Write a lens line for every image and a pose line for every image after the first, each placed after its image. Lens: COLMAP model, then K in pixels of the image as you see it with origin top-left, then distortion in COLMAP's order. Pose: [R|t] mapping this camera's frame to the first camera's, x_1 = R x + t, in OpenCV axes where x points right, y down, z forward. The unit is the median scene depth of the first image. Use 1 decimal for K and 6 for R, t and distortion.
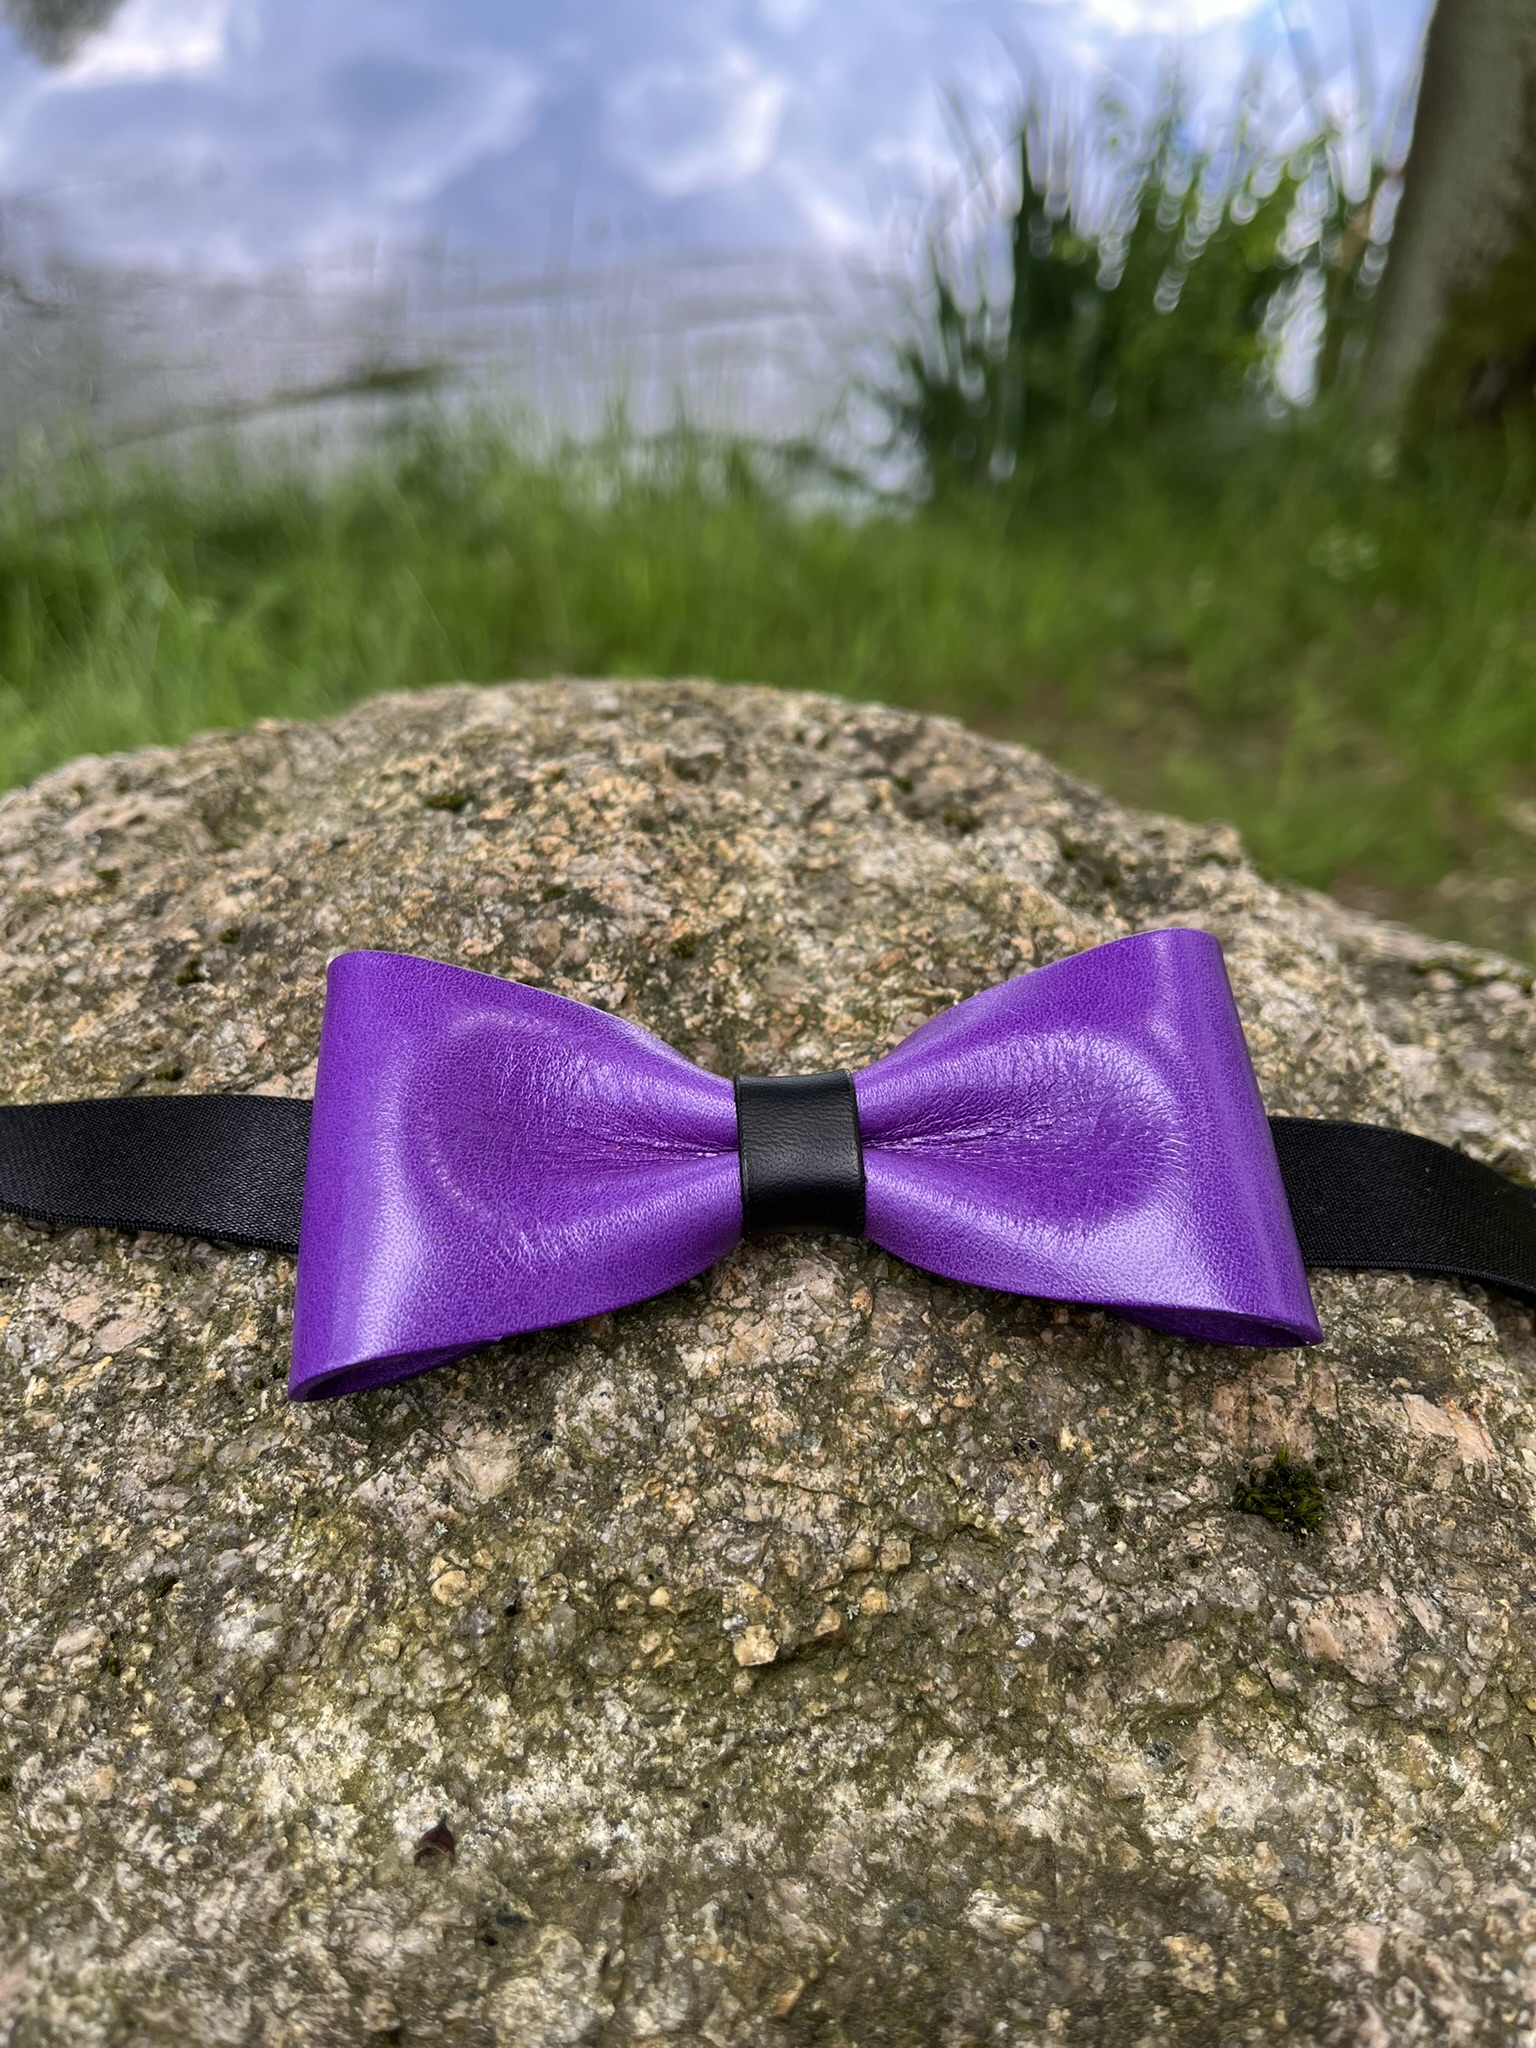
lens RADIAL K [[1641.6, 0, 764.9], [0, 1641.6, 965.8], [0, 0, 1]] dist [0.020448, -0.055707]
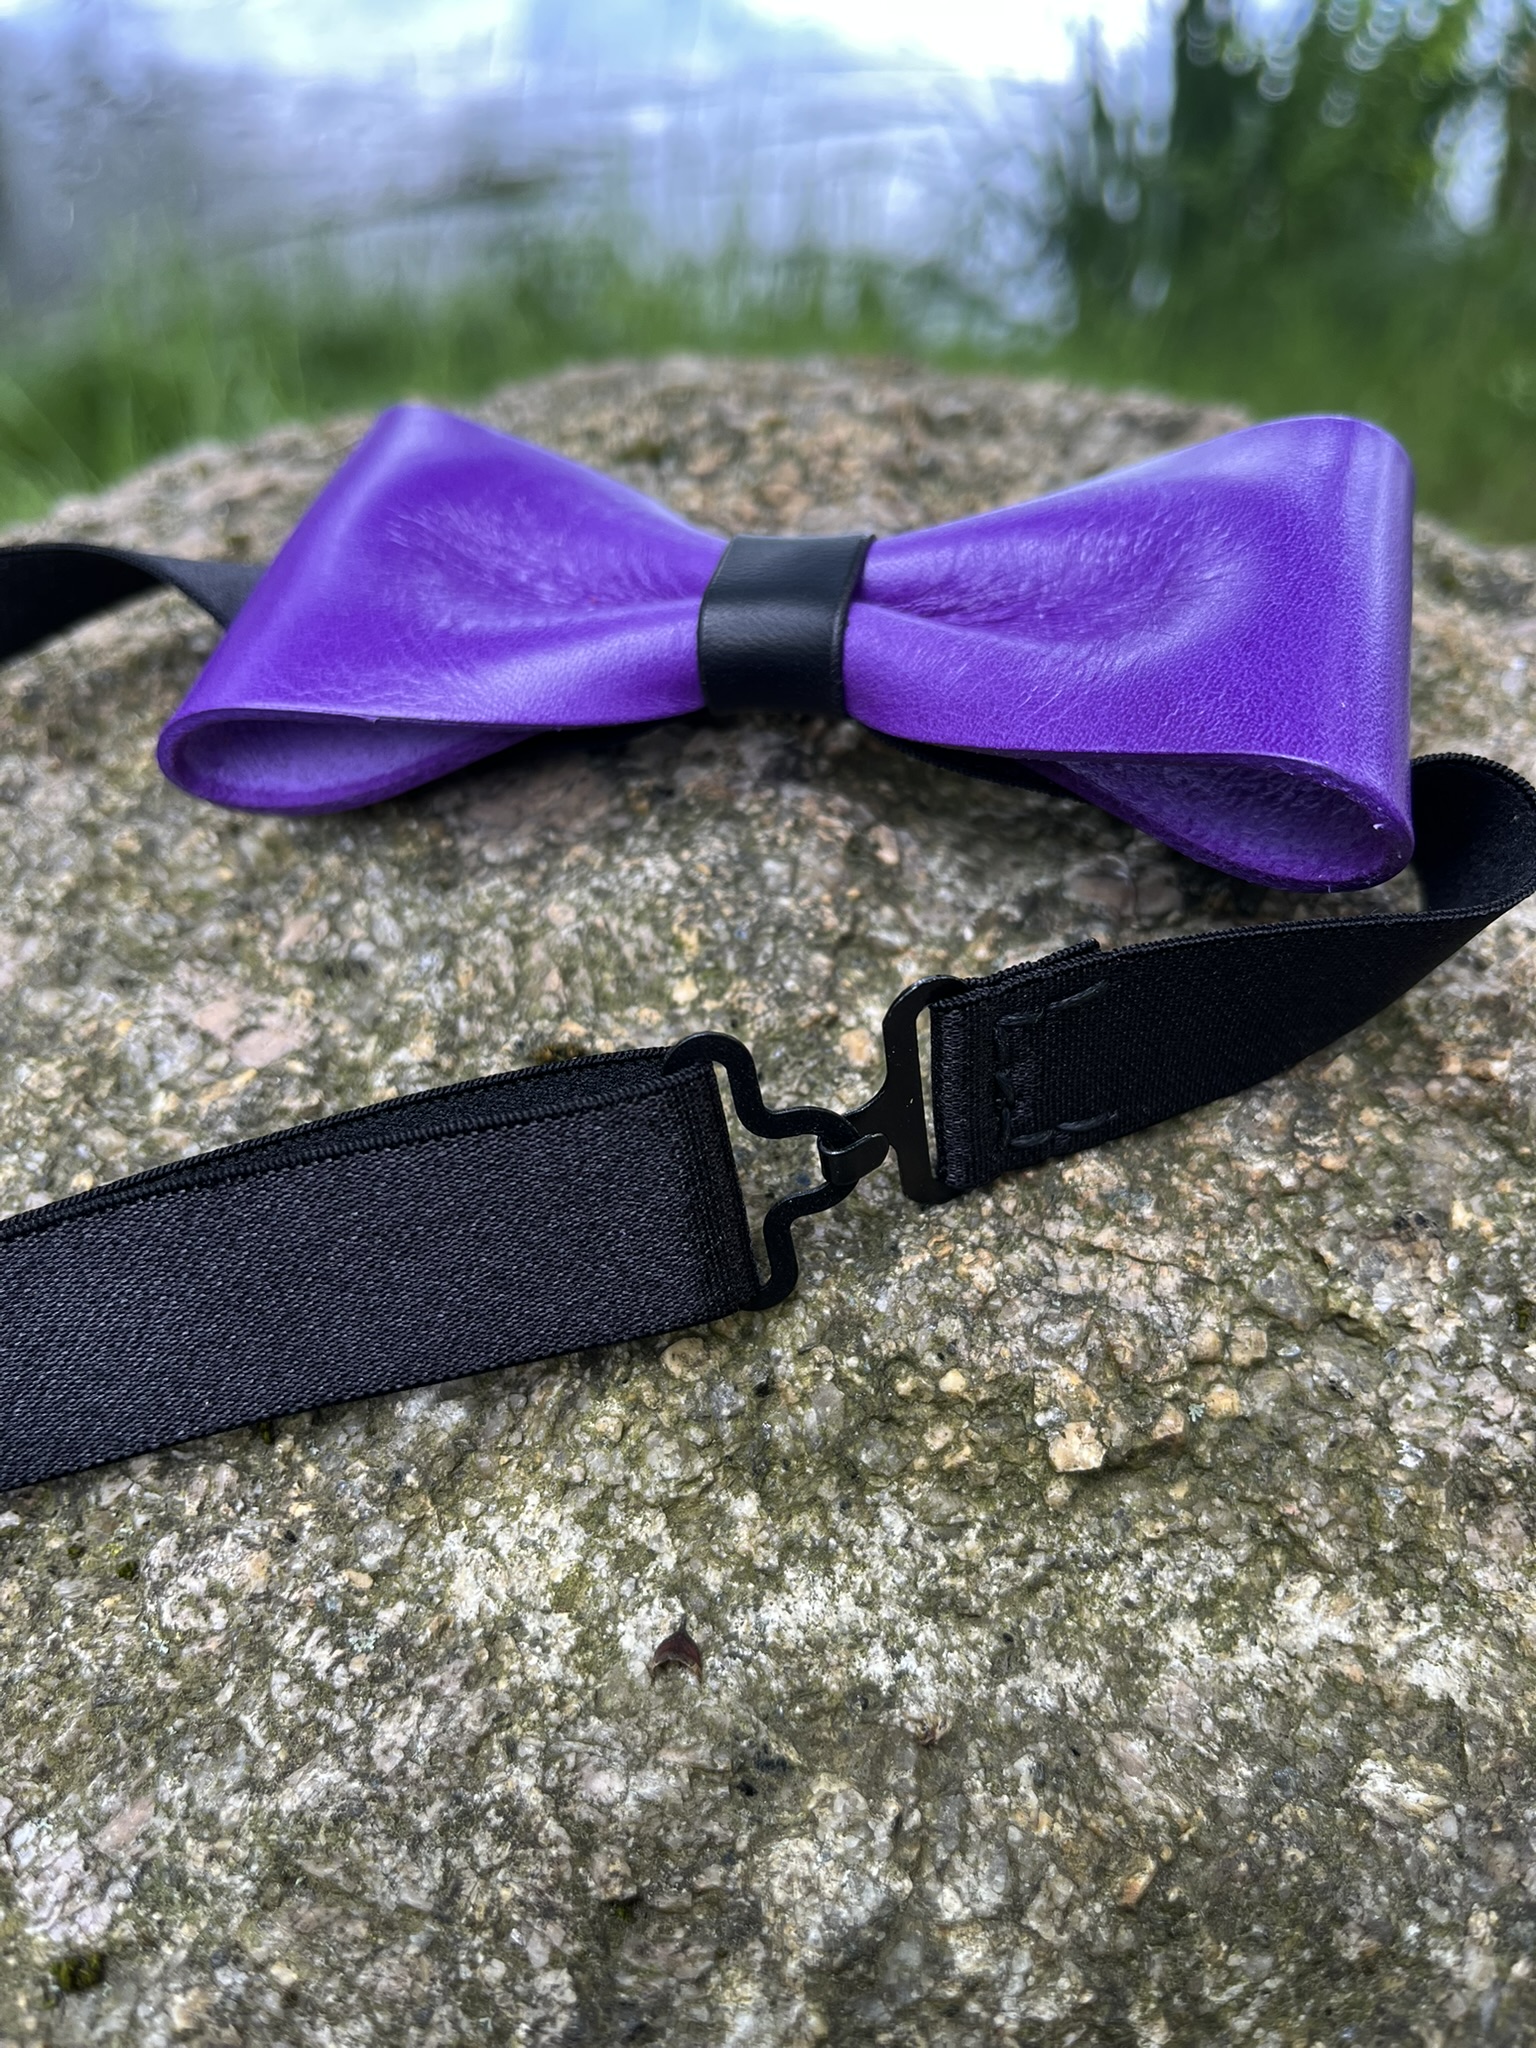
lens RADIAL K [[1673.6, 0, 775.3], [0, 1673.6, 995.0], [0, 0, 1]] dist [-0.000816, -0.047359]
pose [[0.998199, 0.035914, -0.048049, -0.108763], [-0.031184, 0.994912, 0.095800, 0.119242], [0.051245, -0.094129, 0.994240, 0.207904]]
